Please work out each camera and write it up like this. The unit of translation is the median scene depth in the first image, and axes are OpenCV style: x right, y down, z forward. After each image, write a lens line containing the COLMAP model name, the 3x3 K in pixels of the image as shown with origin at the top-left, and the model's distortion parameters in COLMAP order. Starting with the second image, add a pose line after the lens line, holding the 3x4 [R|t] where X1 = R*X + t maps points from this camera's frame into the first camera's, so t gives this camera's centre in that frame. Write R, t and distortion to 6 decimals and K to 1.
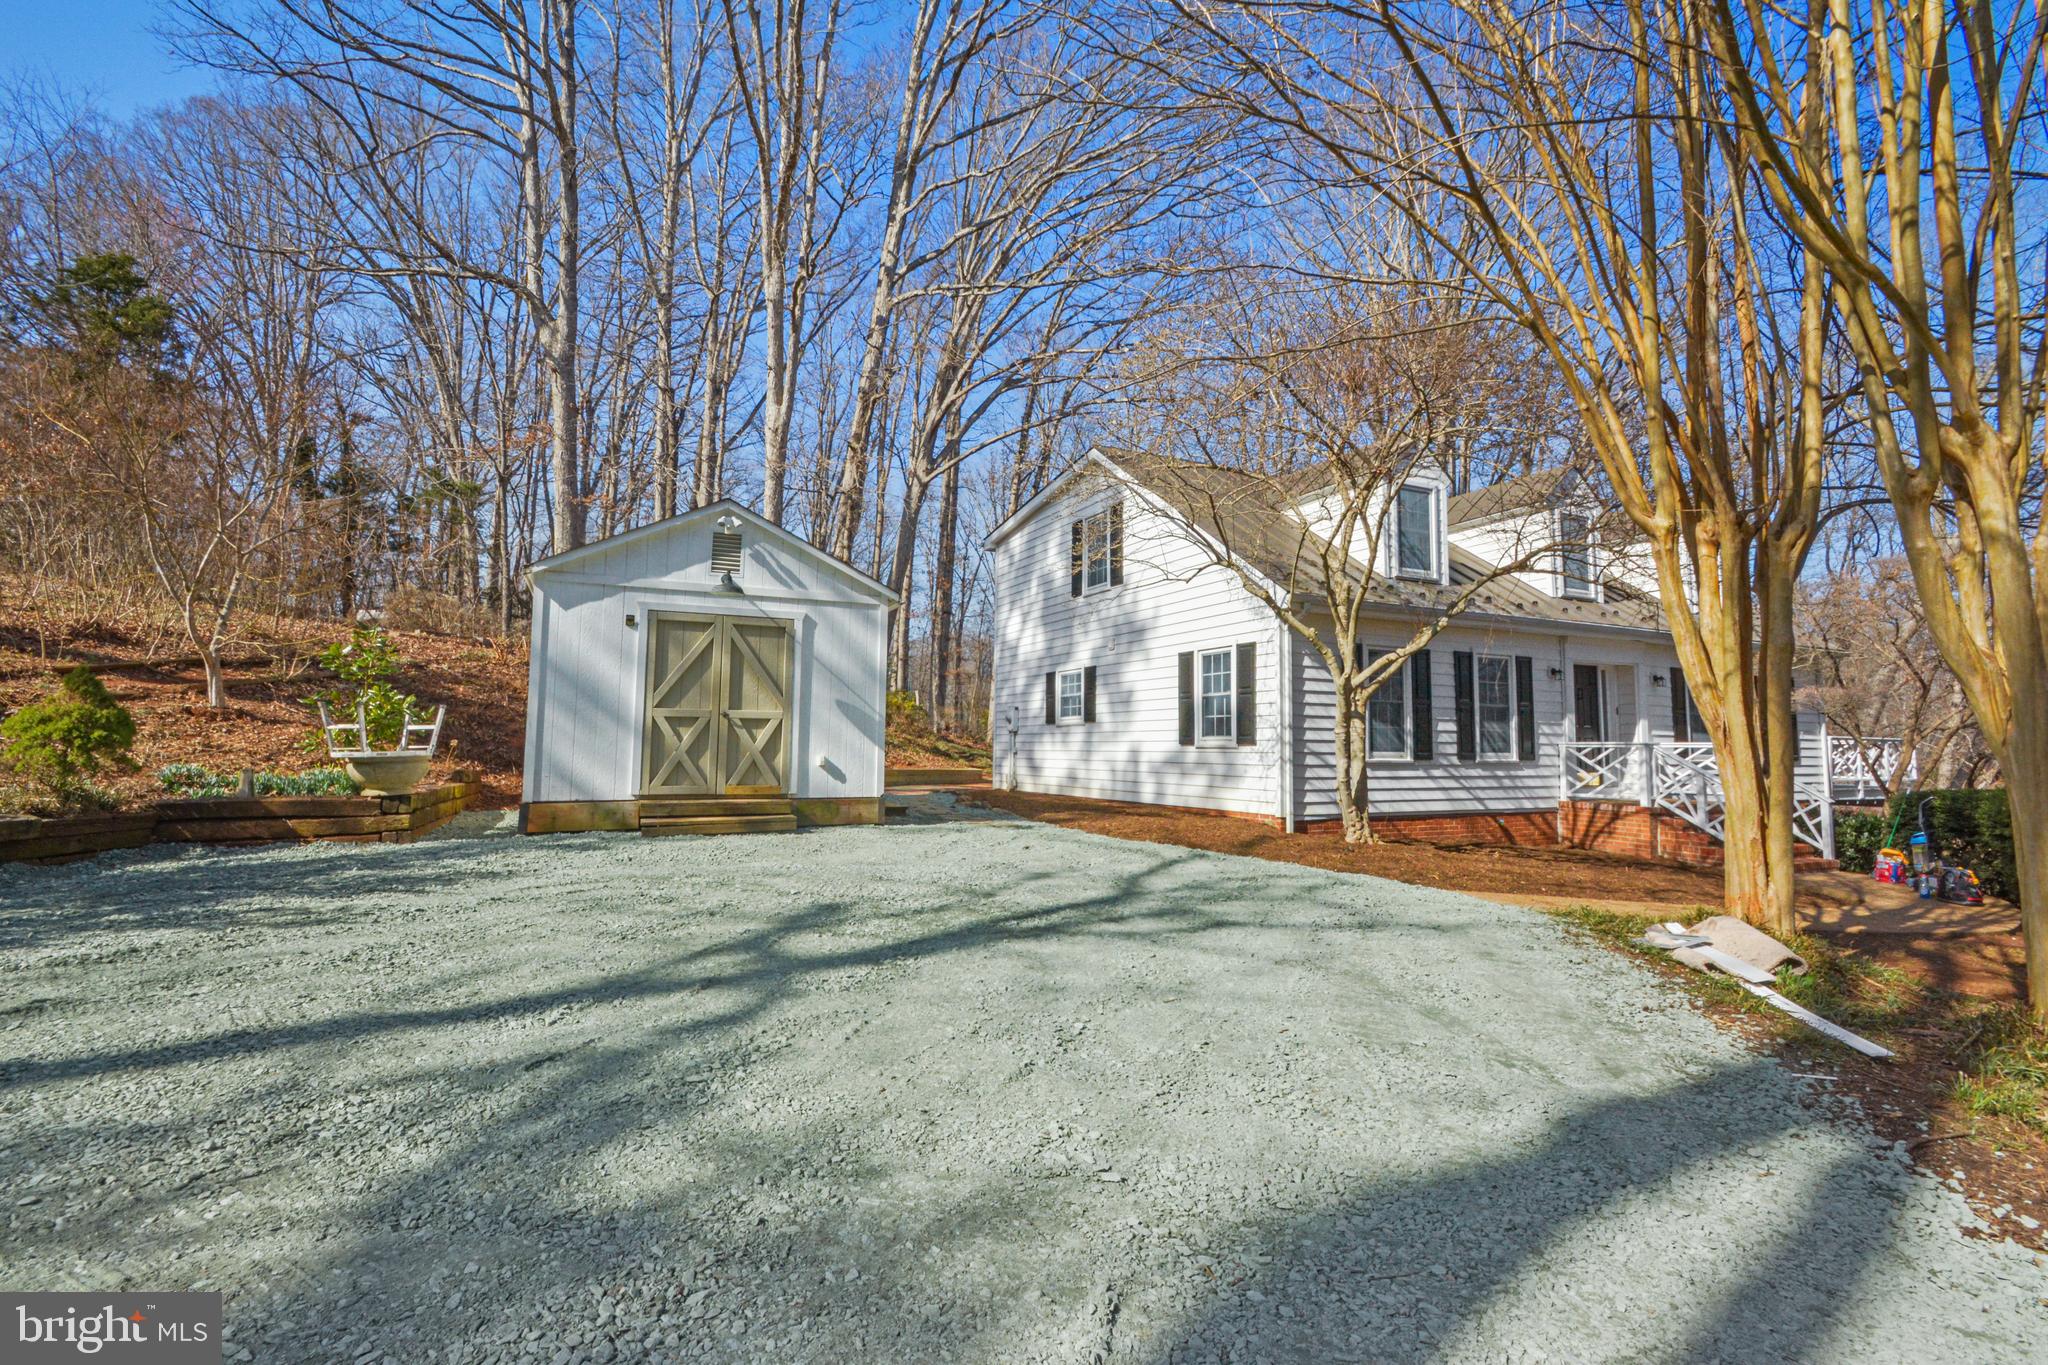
lens RADIAL K [[919.5, 0, 1031.7], [0, 919.5, 696.1], [0, 0, 1]] dist [-0.001161, -0.000959]
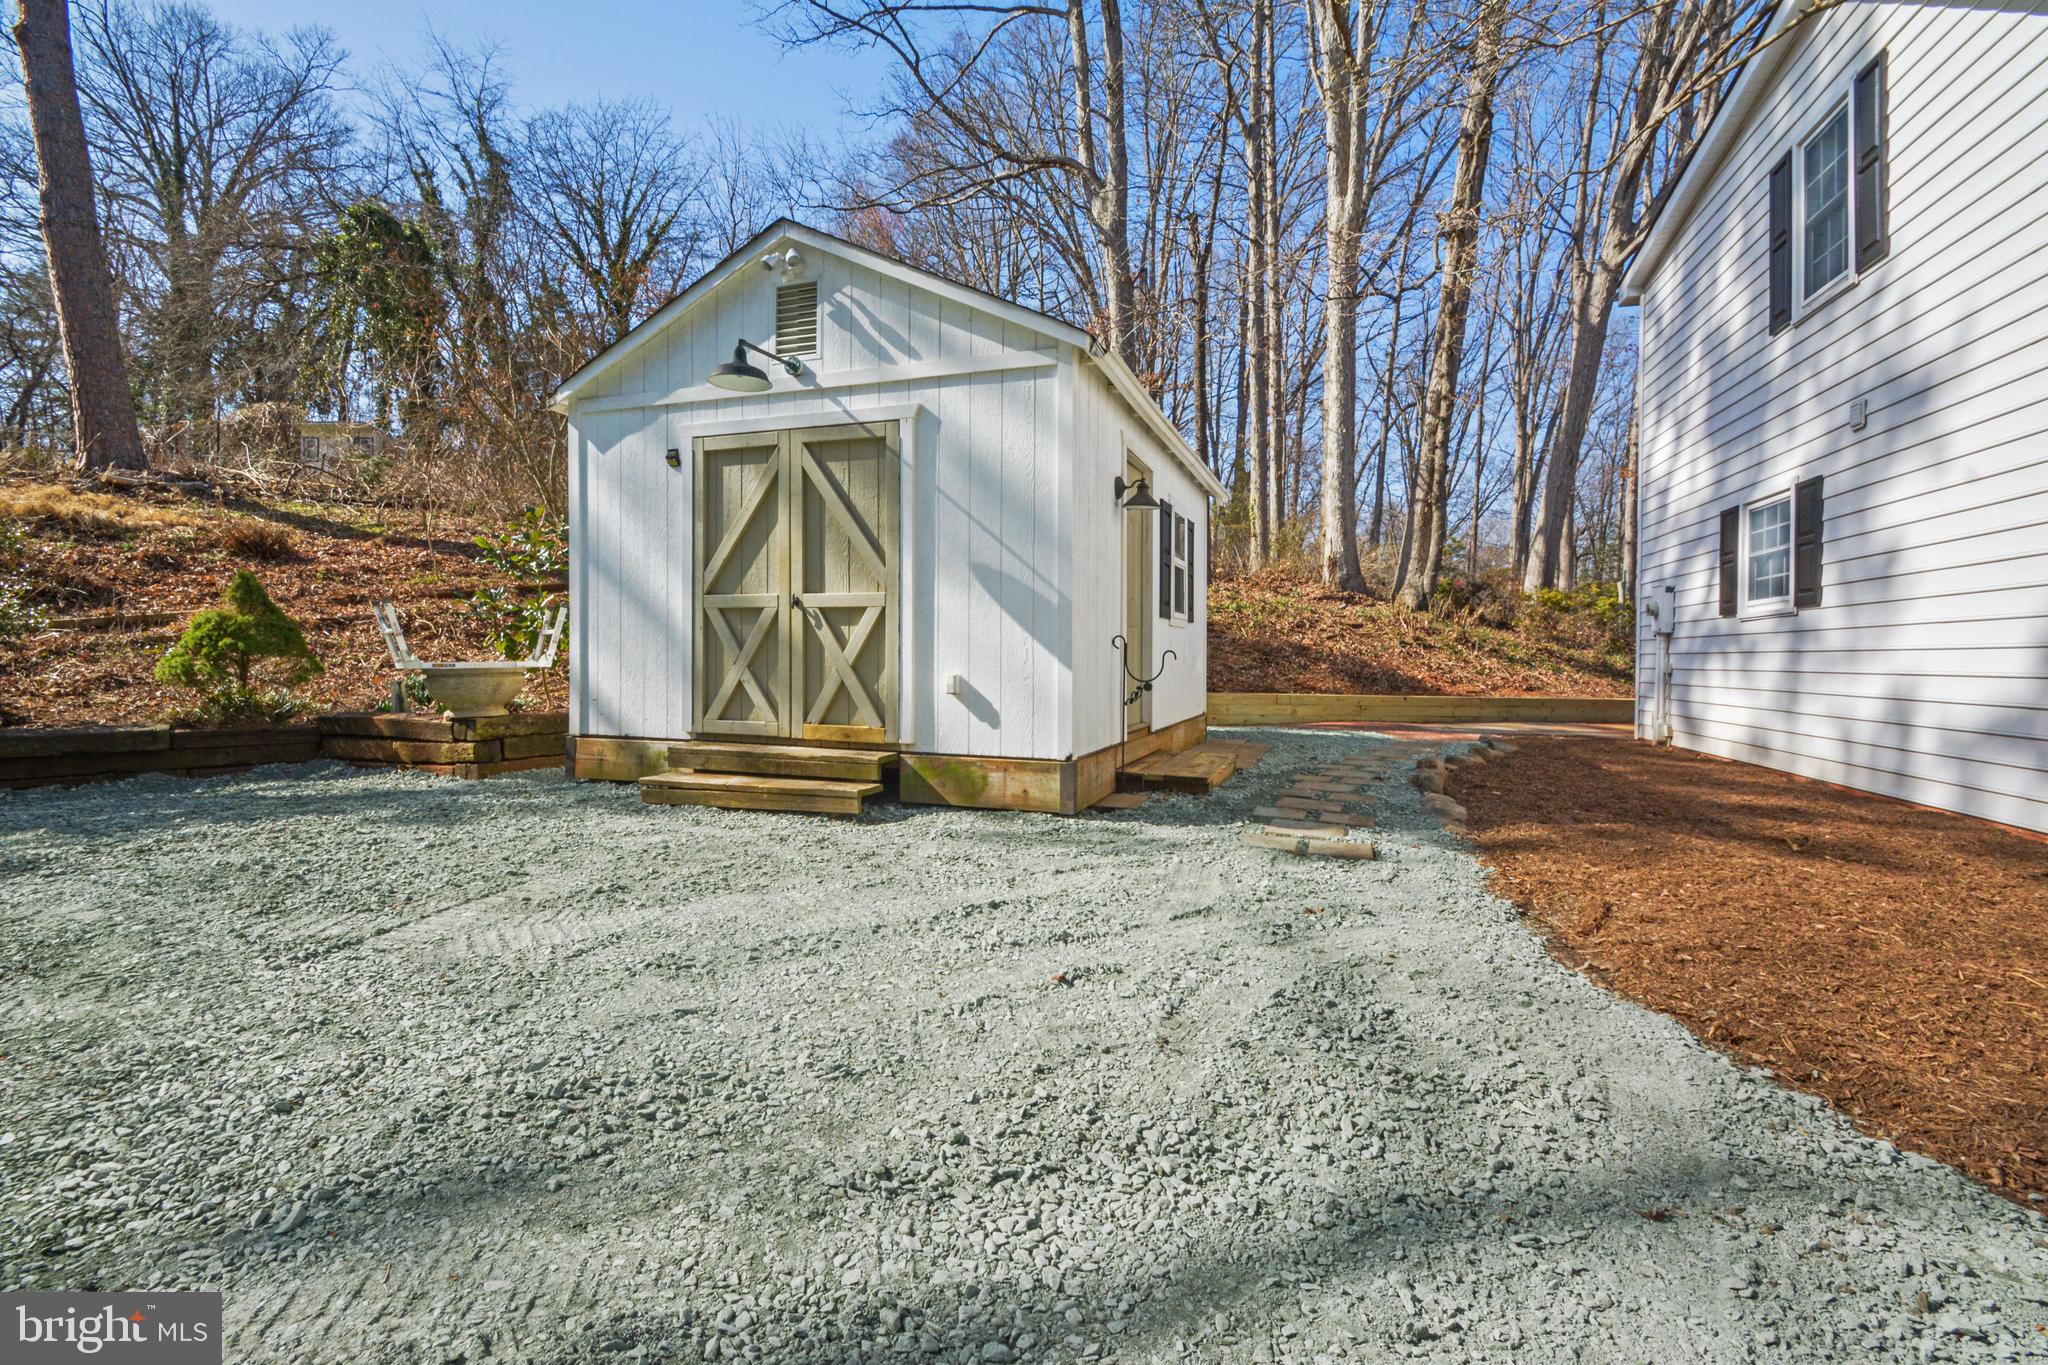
lens RADIAL K [[919.5, 0, 1031.7], [0, 919.5, 696.1], [0, 0, 1]] dist [-0.001161, -0.000959]
pose [[0.712798, 0.029247, -0.700759, 0.177641], [0.034362, 0.996474, 0.076541, 0.038640], [0.700527, -0.078638, 0.709280, 0.663943]]
